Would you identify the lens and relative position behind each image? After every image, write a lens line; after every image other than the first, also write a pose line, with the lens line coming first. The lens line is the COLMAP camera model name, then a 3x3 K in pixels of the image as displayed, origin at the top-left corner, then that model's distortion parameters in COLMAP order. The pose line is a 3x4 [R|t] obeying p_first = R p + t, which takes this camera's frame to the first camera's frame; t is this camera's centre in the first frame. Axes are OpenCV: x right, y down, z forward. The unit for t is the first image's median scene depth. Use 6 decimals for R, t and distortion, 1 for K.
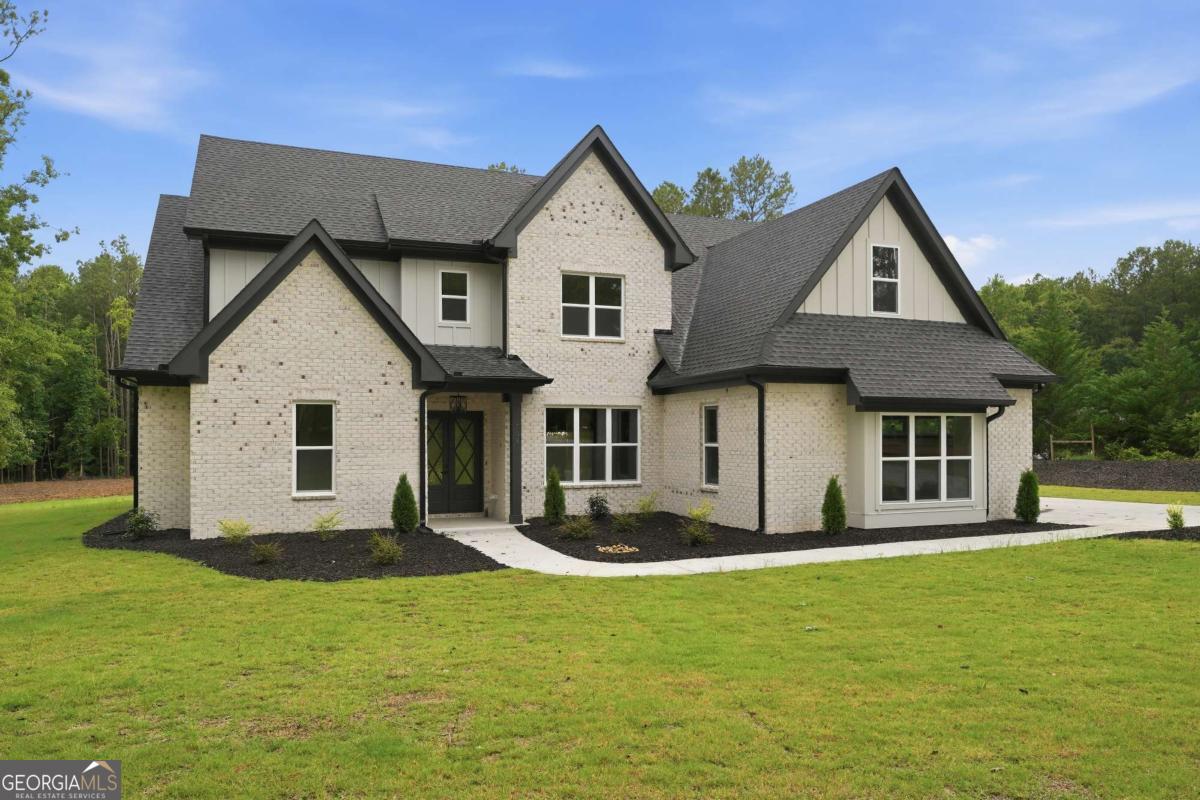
lens RADIAL K [[846.0, 0, 599.6], [0, 846.0, 406.5], [0, 0, 1]] dist [0.002538, 0.000722]
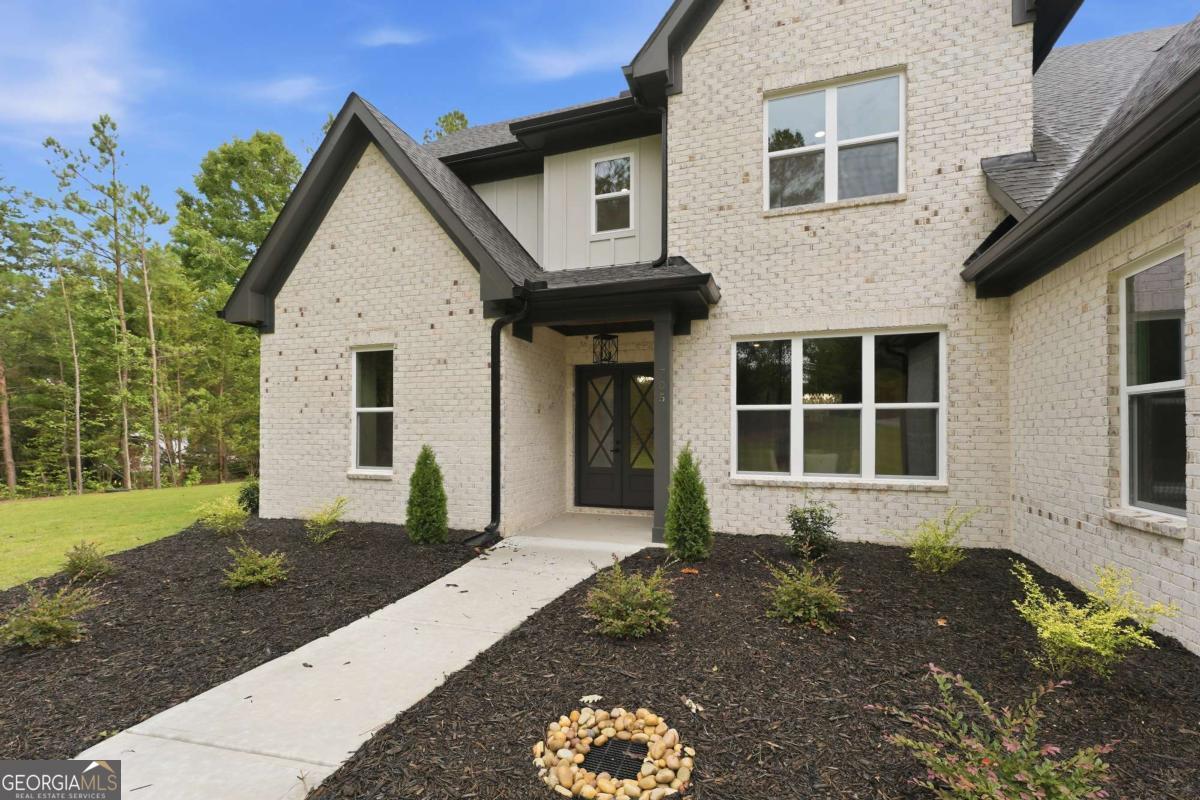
lens RADIAL K [[511.7, 0, 612.6], [0, 511.7, 425.7], [0, 0, 1]] dist [-0.000349, -0.000031]
pose [[0.758724, -0.004270, -0.651398, 0.100901], [0.016291, 0.999790, 0.012421, 0.053845], [0.651208, -0.020036, 0.758635, 0.704863]]
